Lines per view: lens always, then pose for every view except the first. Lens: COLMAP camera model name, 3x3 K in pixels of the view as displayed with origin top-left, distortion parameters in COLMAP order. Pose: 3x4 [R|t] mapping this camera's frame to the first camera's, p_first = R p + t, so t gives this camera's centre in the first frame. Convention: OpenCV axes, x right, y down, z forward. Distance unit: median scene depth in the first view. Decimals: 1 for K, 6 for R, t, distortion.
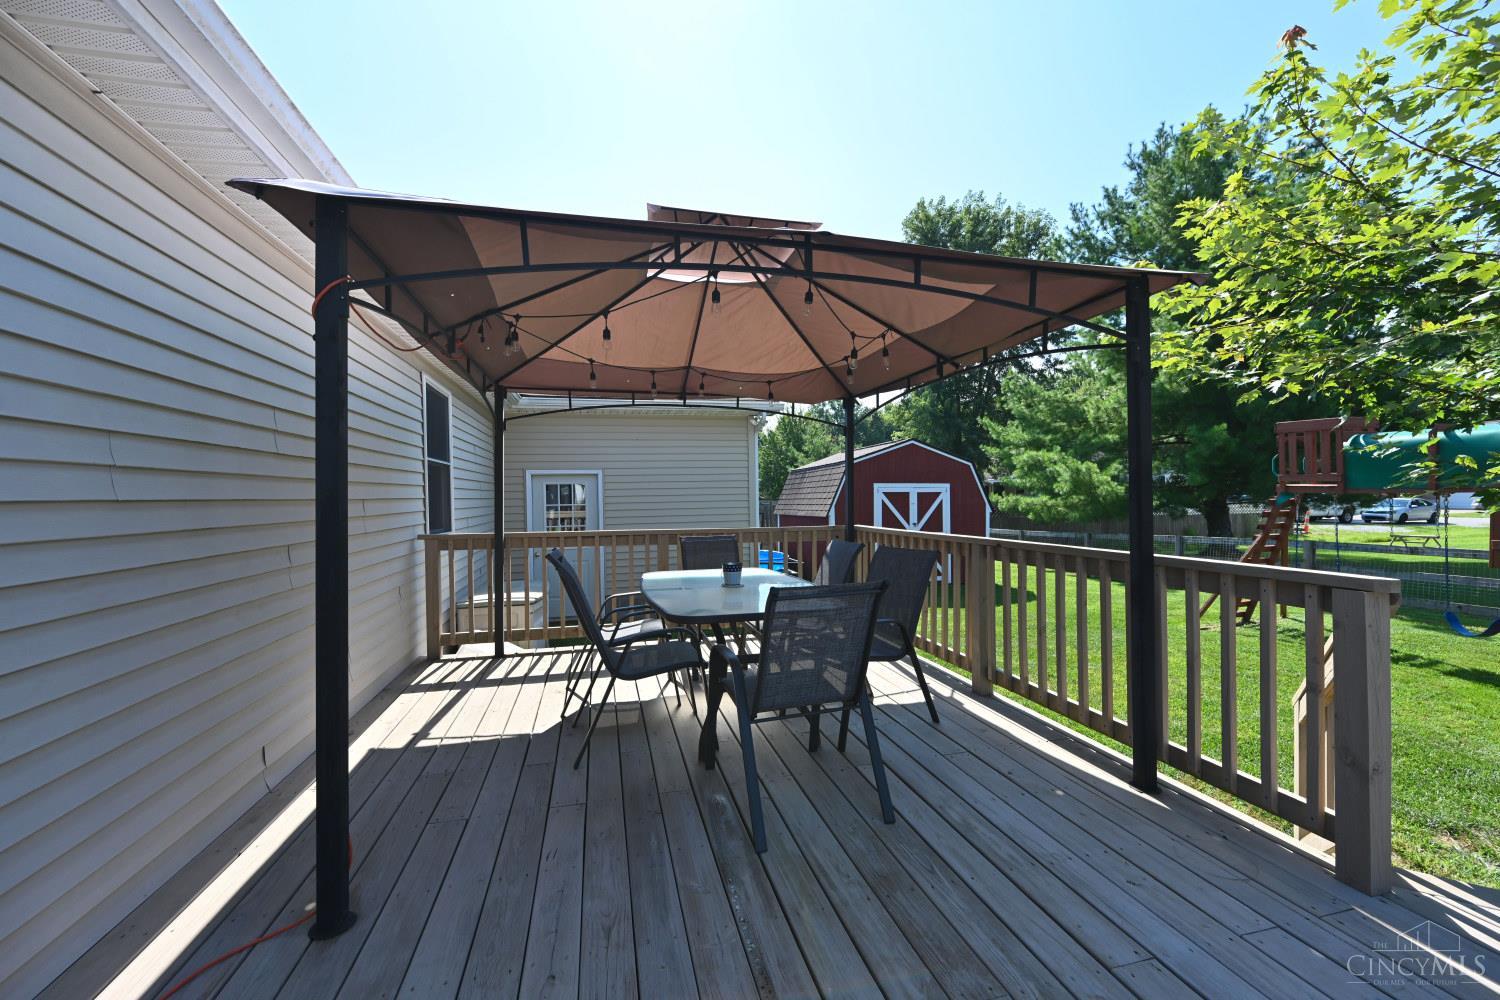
lens RADIAL K [[589.9, 0, 750.0], [0, 589.9, 500.0], [0, 0, 1]] dist [0.000218, 0.000080]
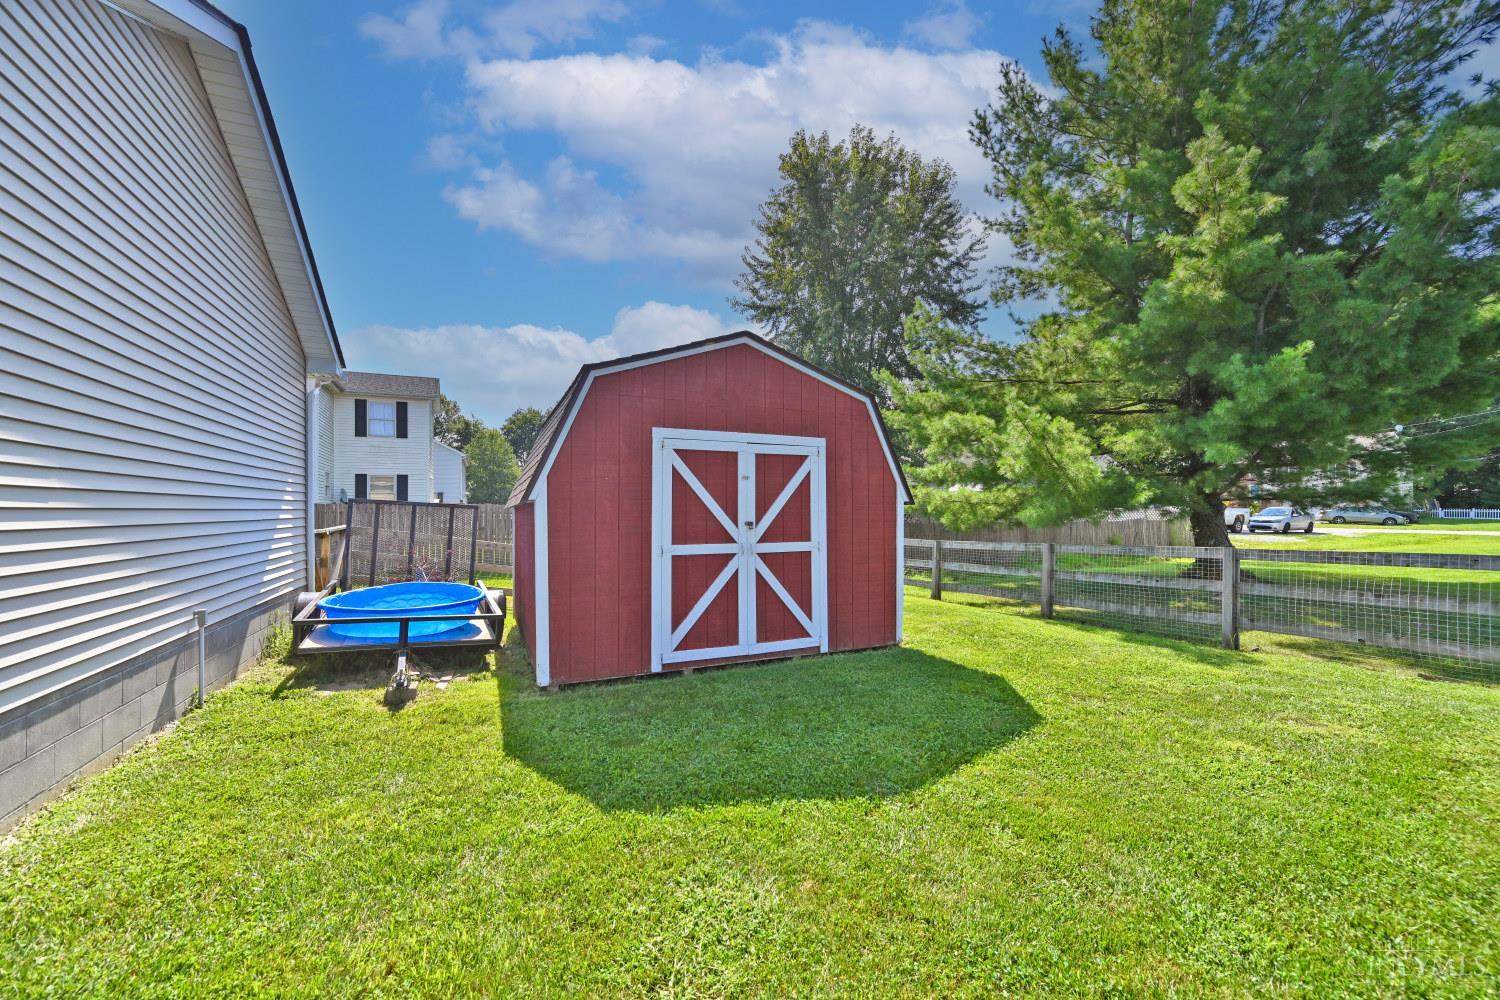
lens RADIAL K [[589.9, 0, 750.0], [0, 589.9, 500.0], [0, 0, 1]] dist [0.000218, 0.000080]
pose [[0.983298, 0.010765, 0.181683, 0.173867], [-0.006961, 0.999743, -0.021561, 0.028232], [-0.181868, 0.019937, 0.983121, 0.492438]]
